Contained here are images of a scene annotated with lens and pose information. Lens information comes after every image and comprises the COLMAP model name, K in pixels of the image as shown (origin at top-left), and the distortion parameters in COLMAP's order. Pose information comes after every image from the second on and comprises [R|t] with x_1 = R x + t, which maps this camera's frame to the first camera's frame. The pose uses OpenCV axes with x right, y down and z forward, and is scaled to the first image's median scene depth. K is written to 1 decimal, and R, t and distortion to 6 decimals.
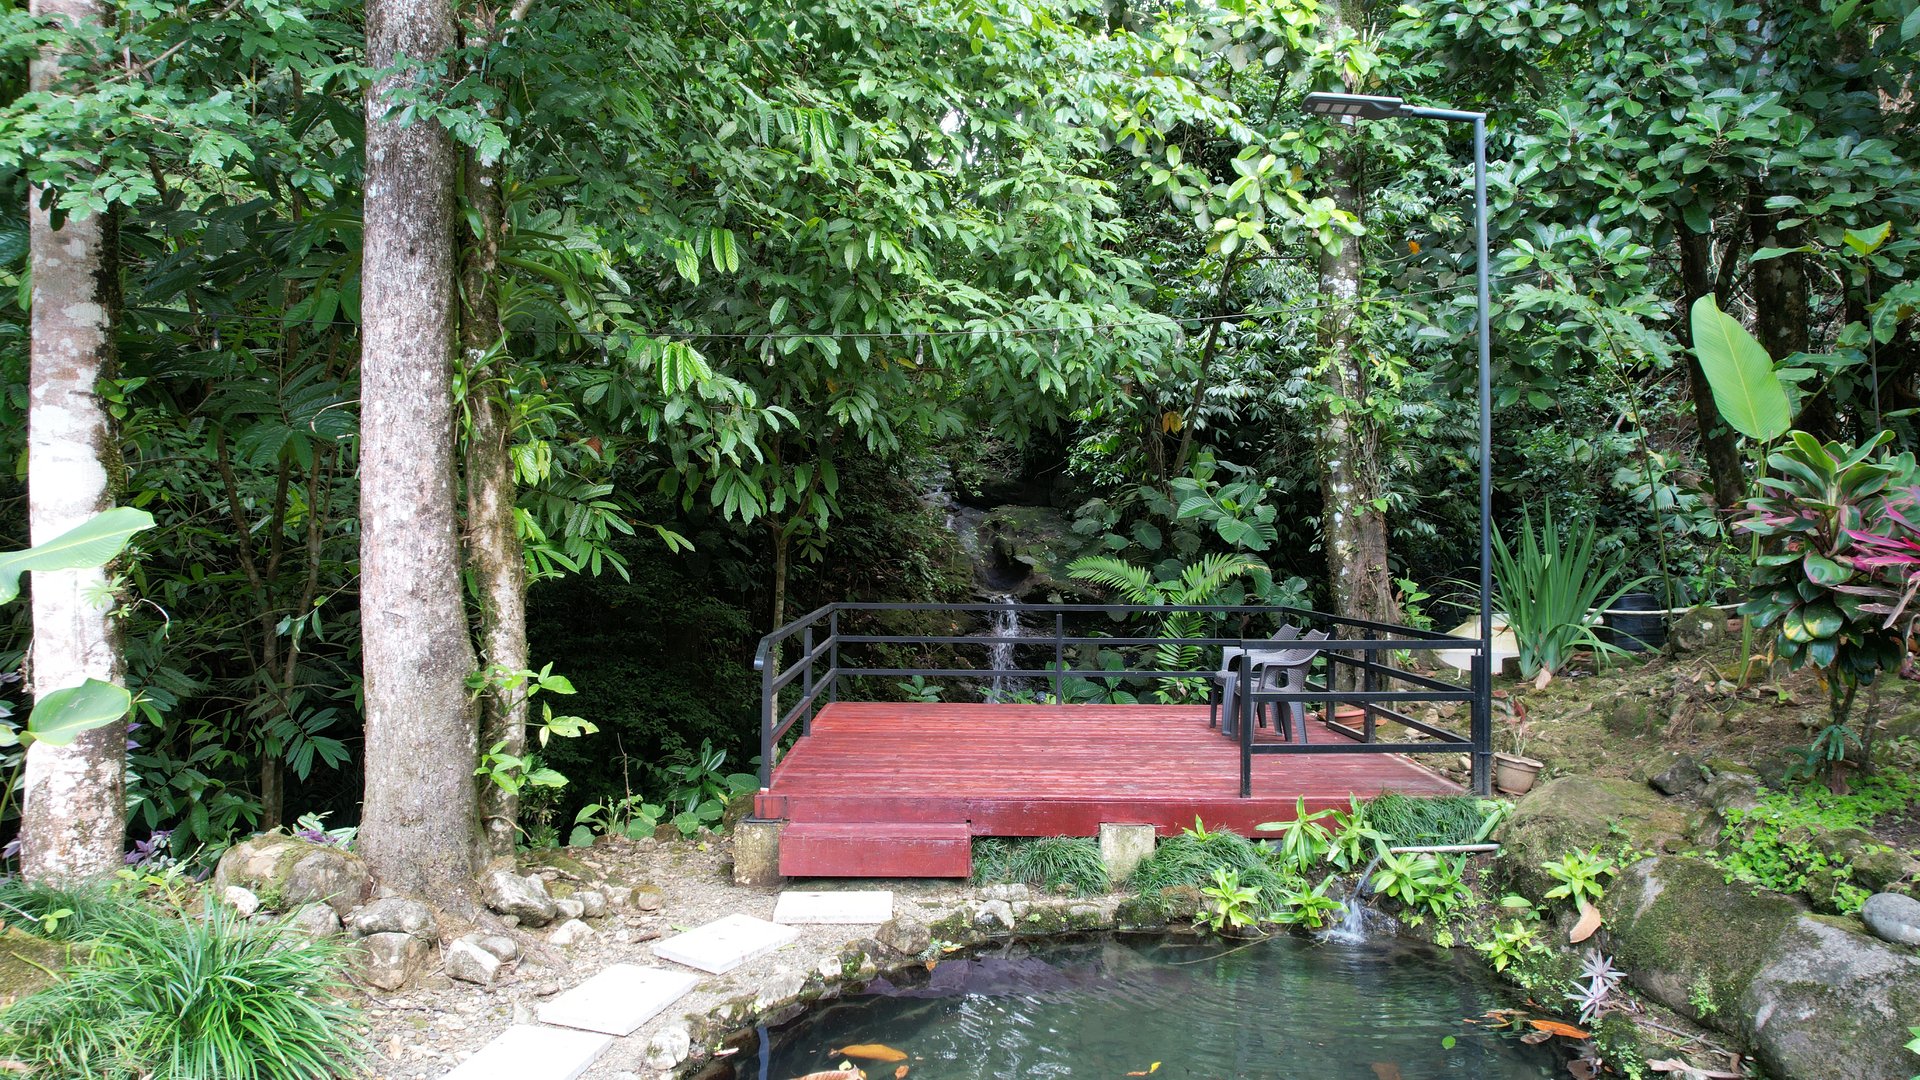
lens RADIAL K [[1174.8, 0, 960.0], [0, 1174.8, 540.0], [0, 0, 1]] dist [-0.067267, 0.057177]
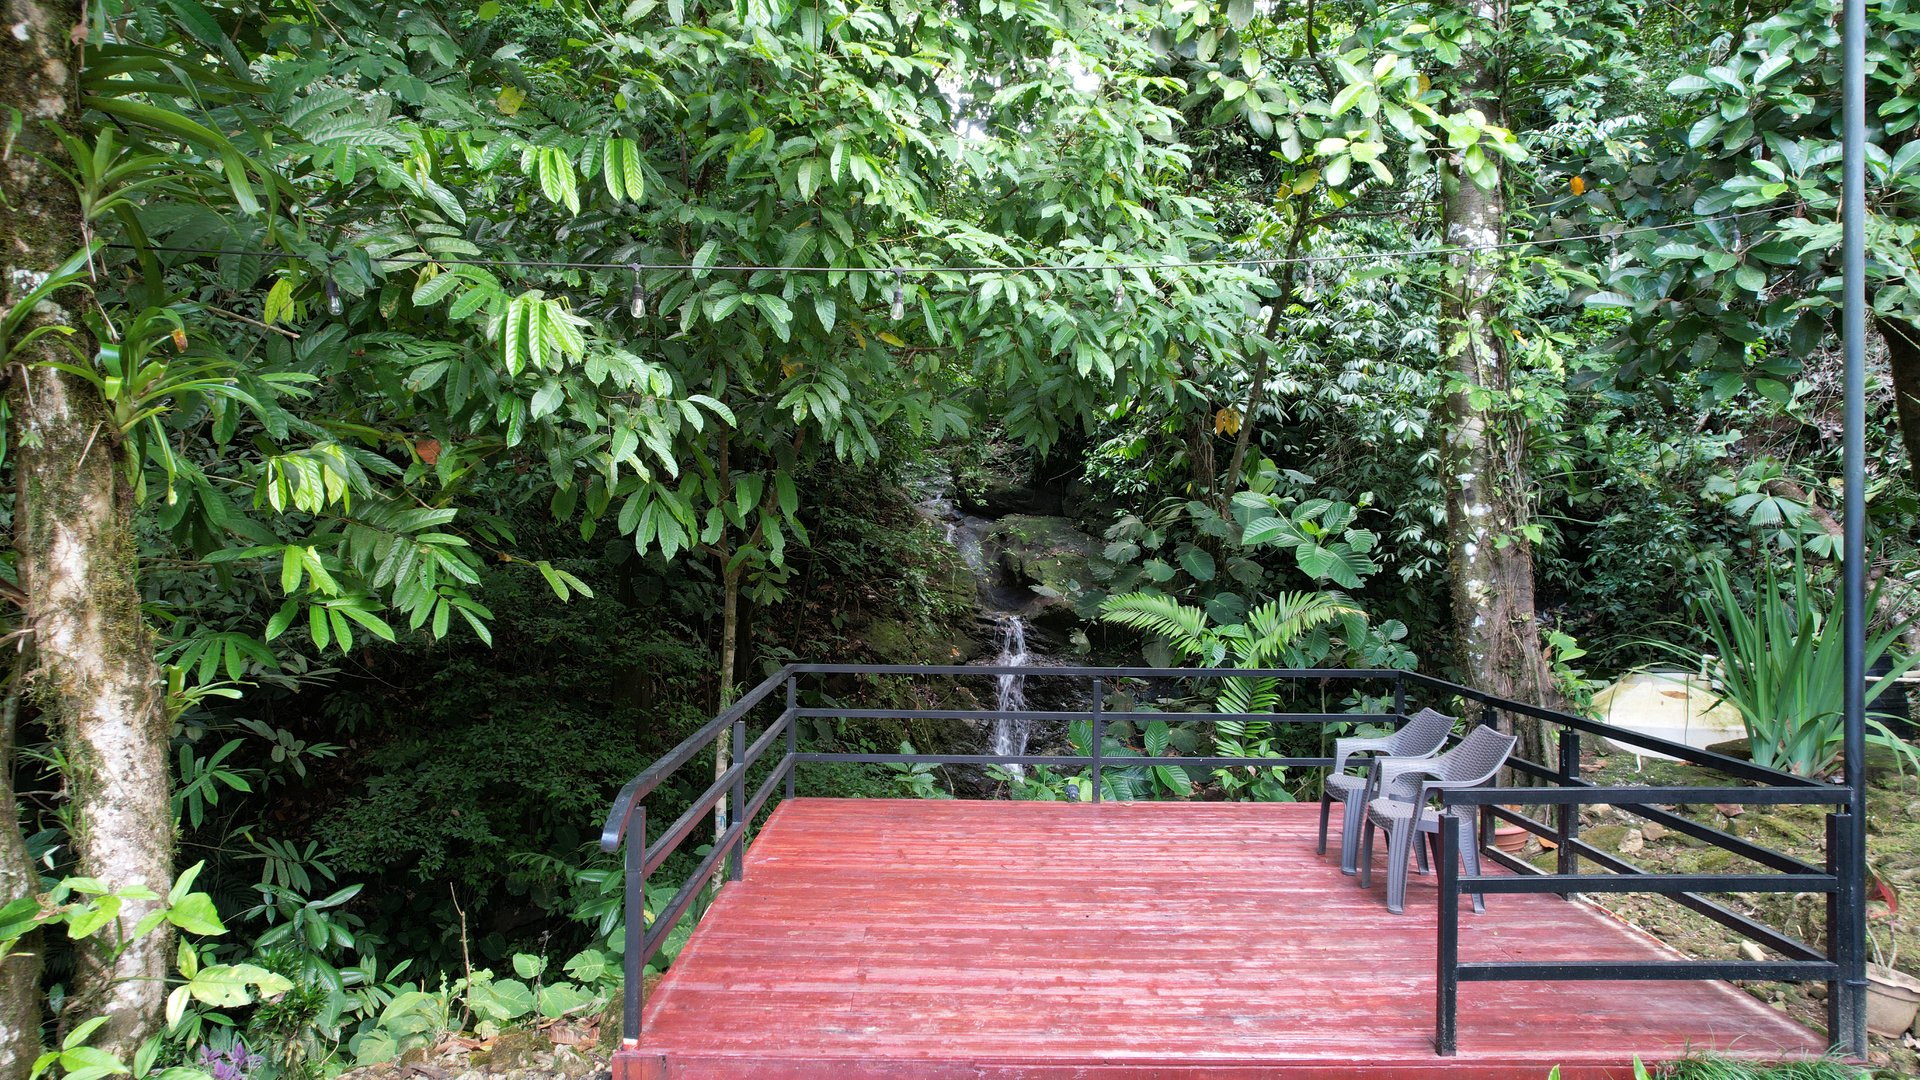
lens RADIAL K [[1174.8, 0, 960.0], [0, 1174.8, 540.0], [0, 0, 1]] dist [-0.067267, 0.057177]
pose [[0.999995, 0.002950, -0.001033, -0.001186], [-0.002951, 0.999995, -0.000663, -0.025975], [0.001031, 0.000667, 0.999999, 0.281243]]
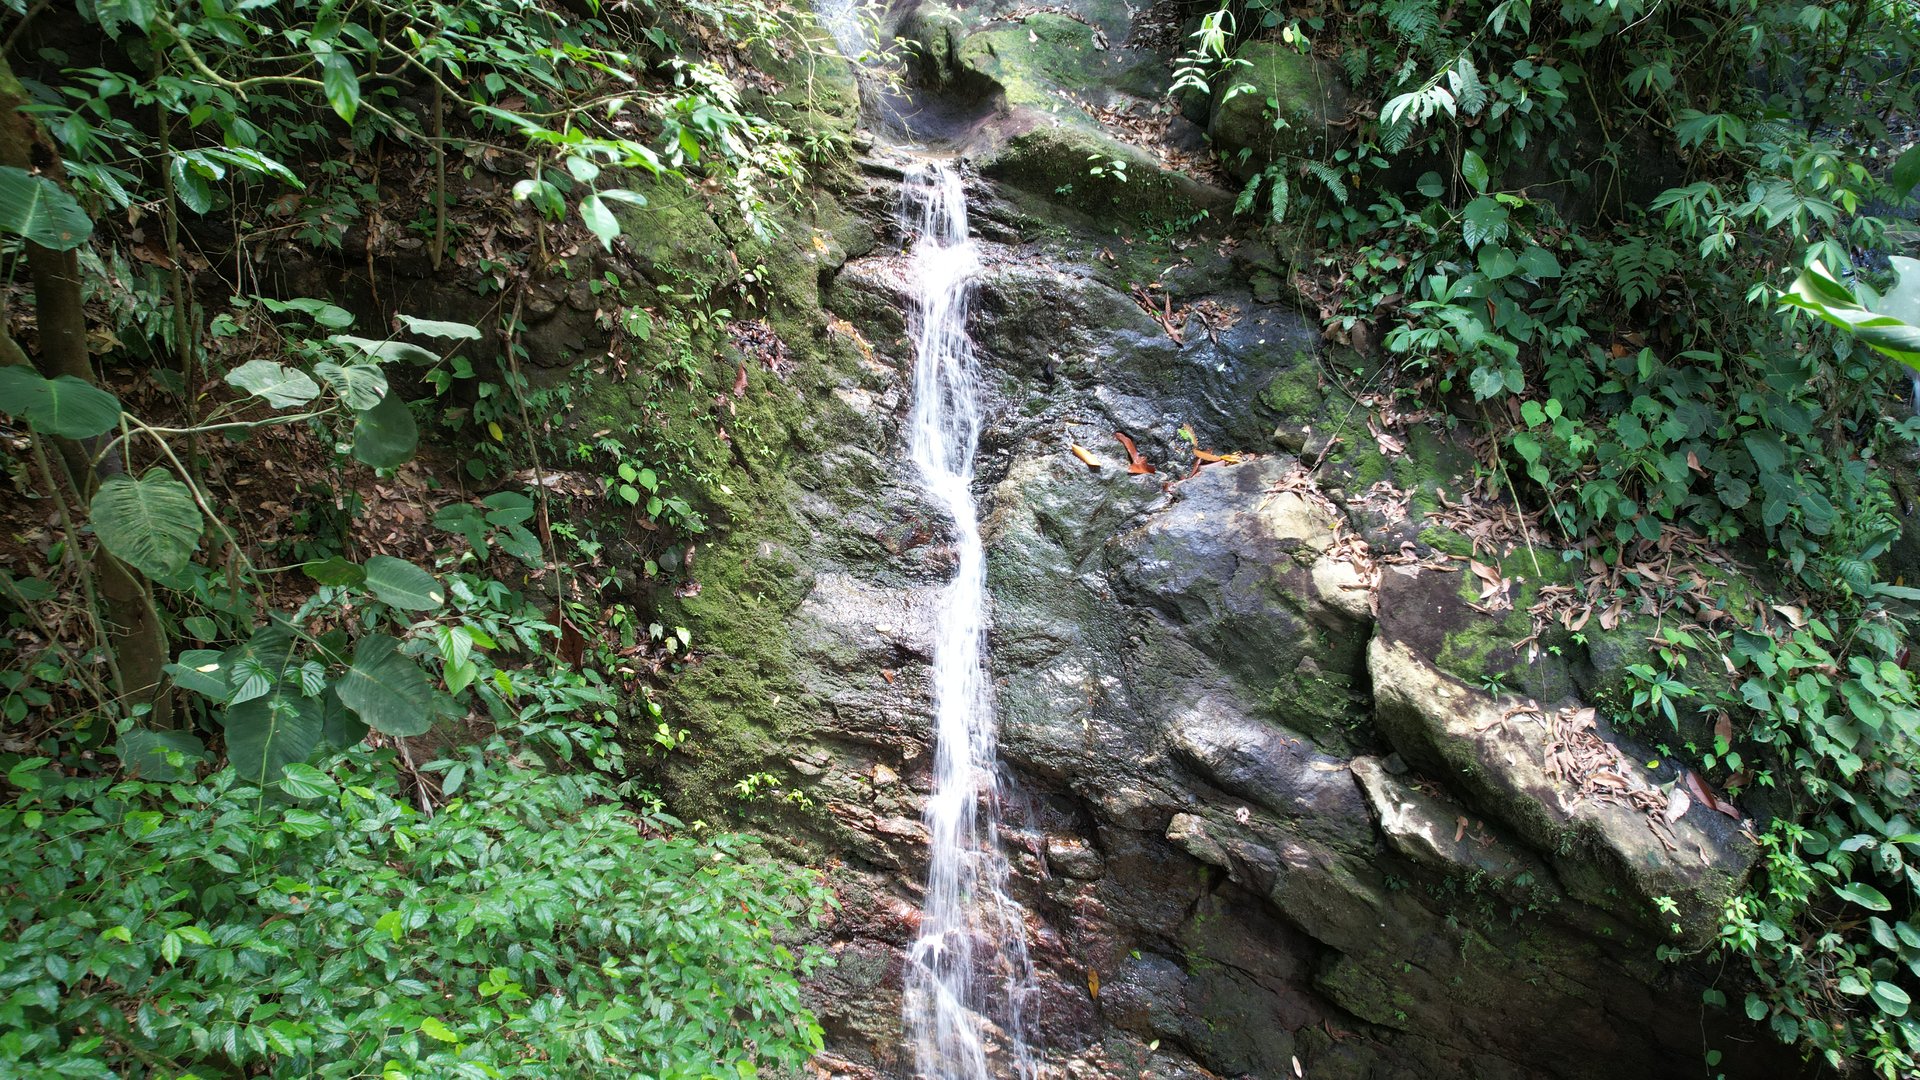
lens RADIAL K [[1174.8, 0, 960.0], [0, 1174.8, 540.0], [0, 0, 1]] dist [-0.067267, 0.057177]
pose [[0.992481, -0.048938, 0.112191, -0.017700], [-0.002864, 0.907057, 0.420997, -0.013216], [-0.122366, -0.418153, 0.900097, 1.429468]]
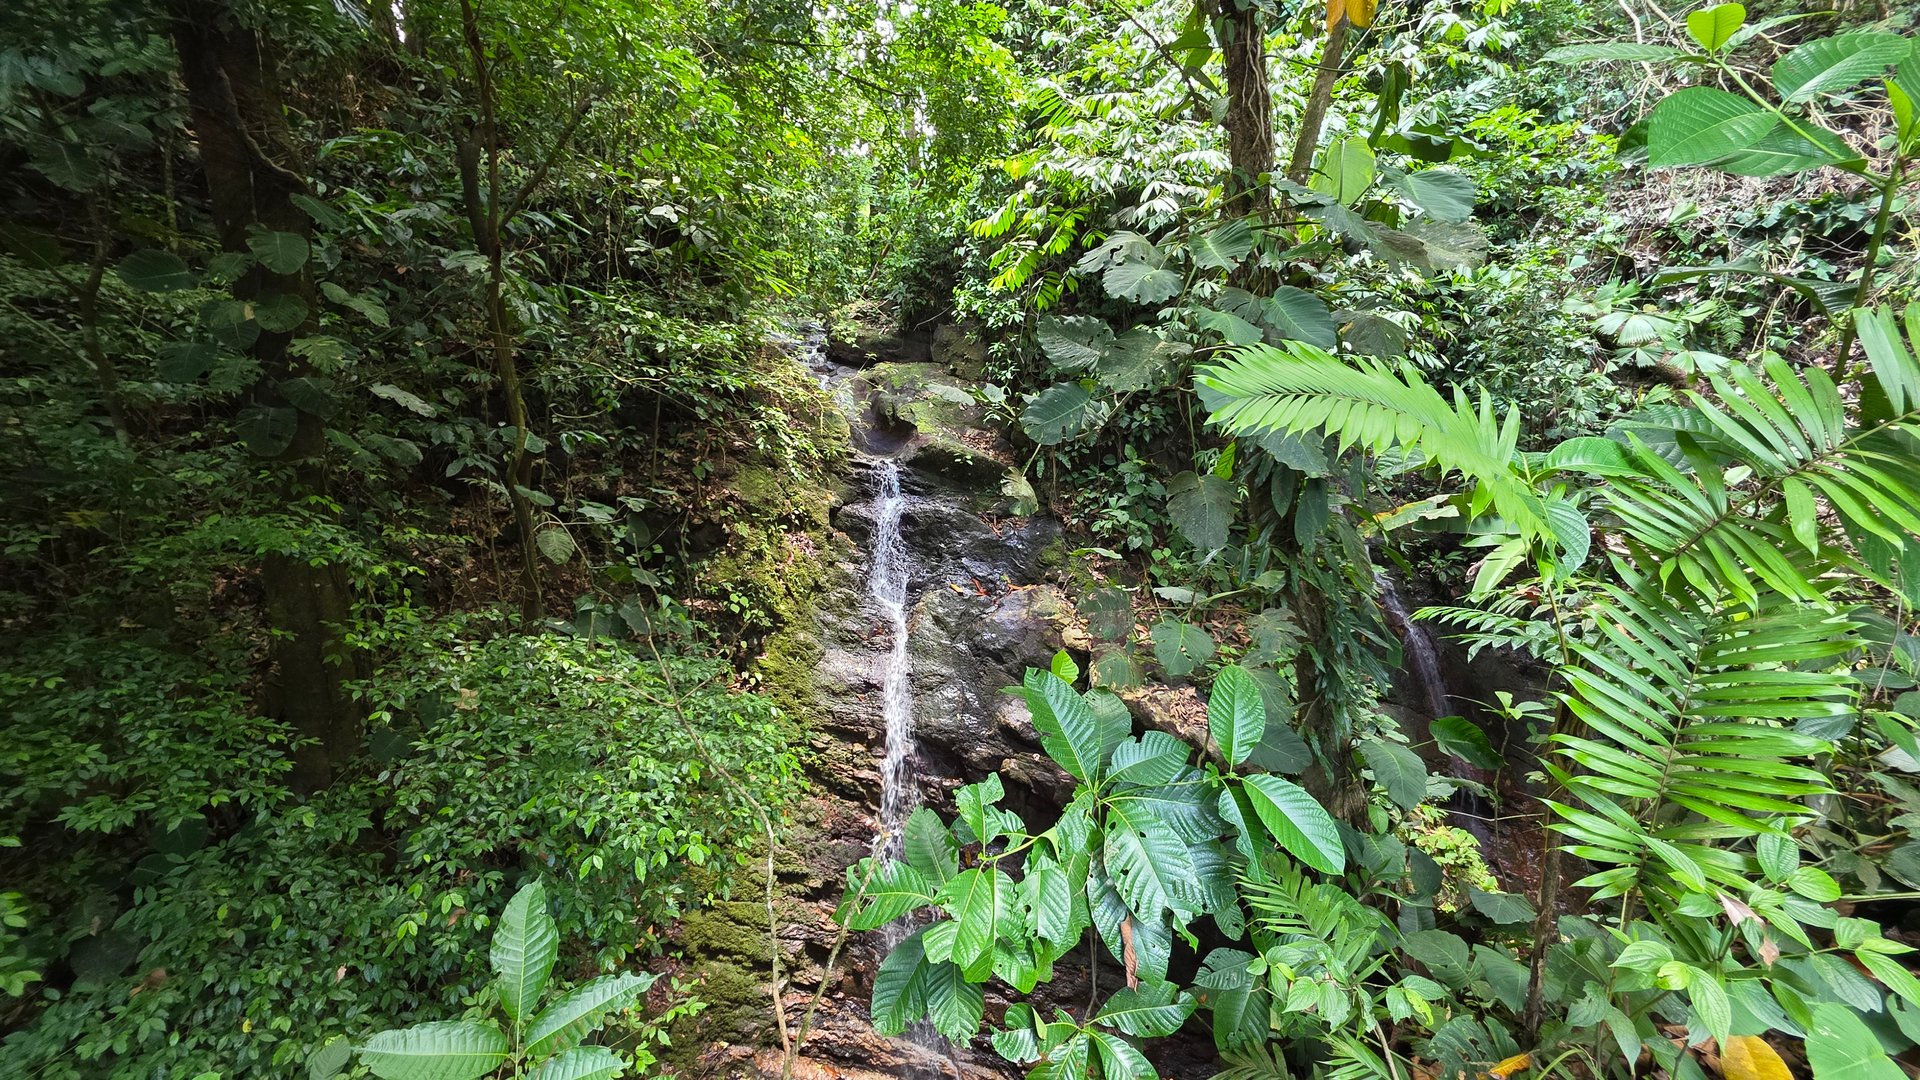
lens RADIAL K [[744.0, 0, 966.0], [0, 744.0, 545.4], [0, 0, 1]] dist [0.000794, -0.000032]
pose [[0.988438, -0.047953, 0.143843, 0.033187], [0.022226, 0.984247, 0.175395, 0.033252], [-0.149987, -0.170170, 0.973933, 1.075840]]
